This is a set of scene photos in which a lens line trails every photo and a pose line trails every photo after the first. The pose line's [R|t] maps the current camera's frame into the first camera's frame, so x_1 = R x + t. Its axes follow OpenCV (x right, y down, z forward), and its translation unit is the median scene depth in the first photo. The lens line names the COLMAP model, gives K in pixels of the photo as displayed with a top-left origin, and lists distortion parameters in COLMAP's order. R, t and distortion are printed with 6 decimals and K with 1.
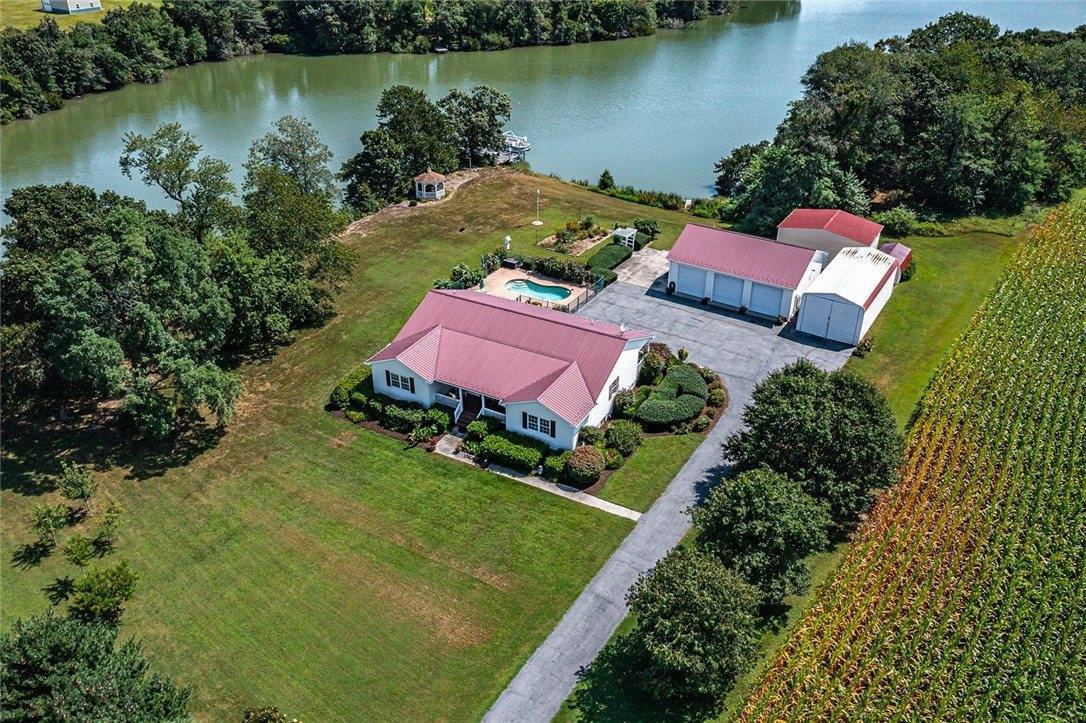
lens RADIAL K [[858.6, 0, 543.0], [0, 858.6, 361.5], [0, 0, 1]] dist [-0.012752, -0.001312]
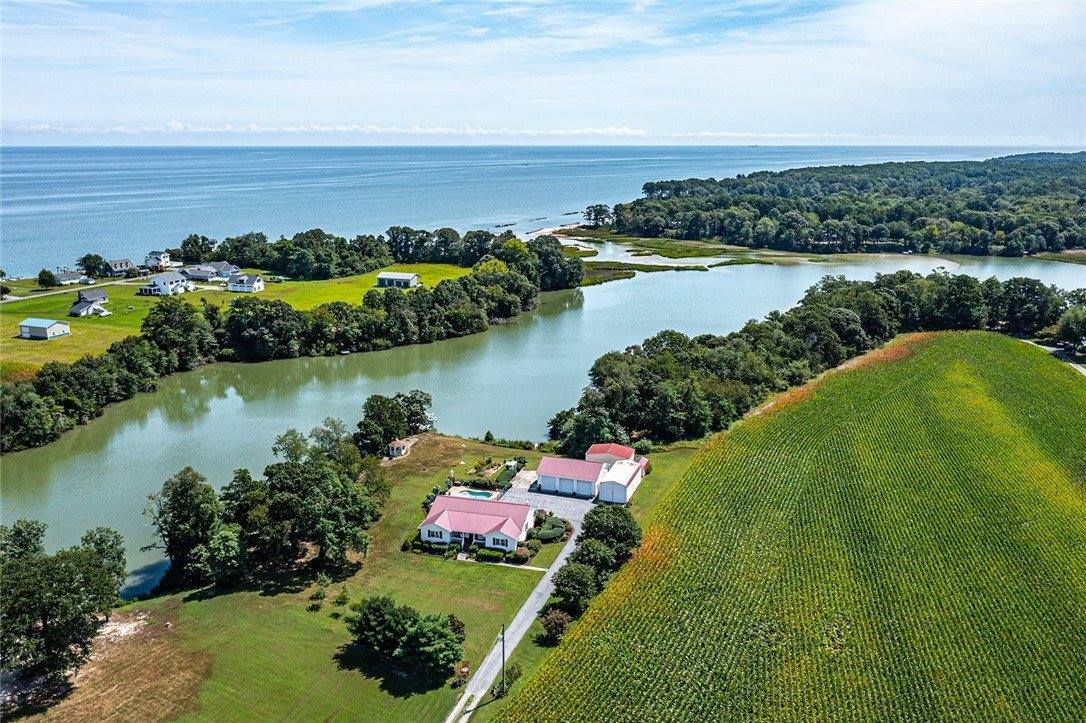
lens RADIAL K [[871.1, 0, 543.0], [0, 871.1, 361.5], [0, 0, 1]] dist [-0.000010, 0.002034]
pose [[0.974224, -0.060358, 0.217359, -0.248529], [0.117453, 0.958354, -0.260313, 0.151515], [-0.192595, 0.279132, 0.940740, -0.941696]]
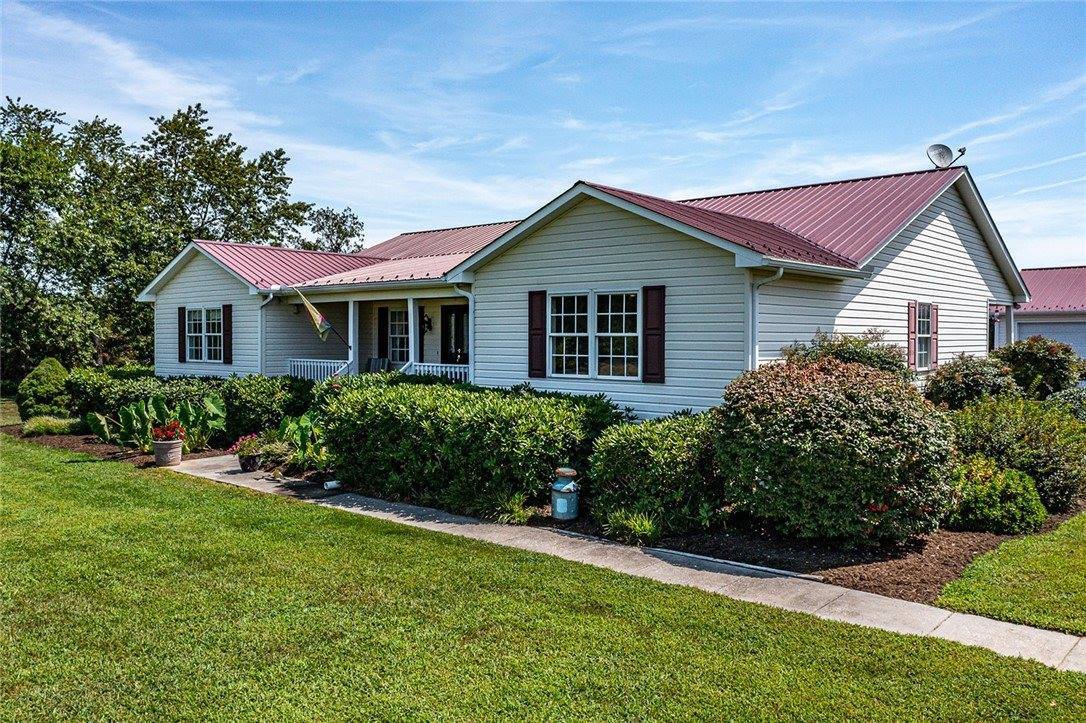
lens RADIAL K [[869.9, 0, 543.0], [0, 869.9, 361.5], [0, 0, 1]] dist [-0.010791, 0.001040]
pose [[0.973998, -0.002382, -0.226546, 0.020707], [-0.104595, 0.882277, -0.458964, 0.115212], [0.200969, 0.470725, 0.859086, 0.513896]]
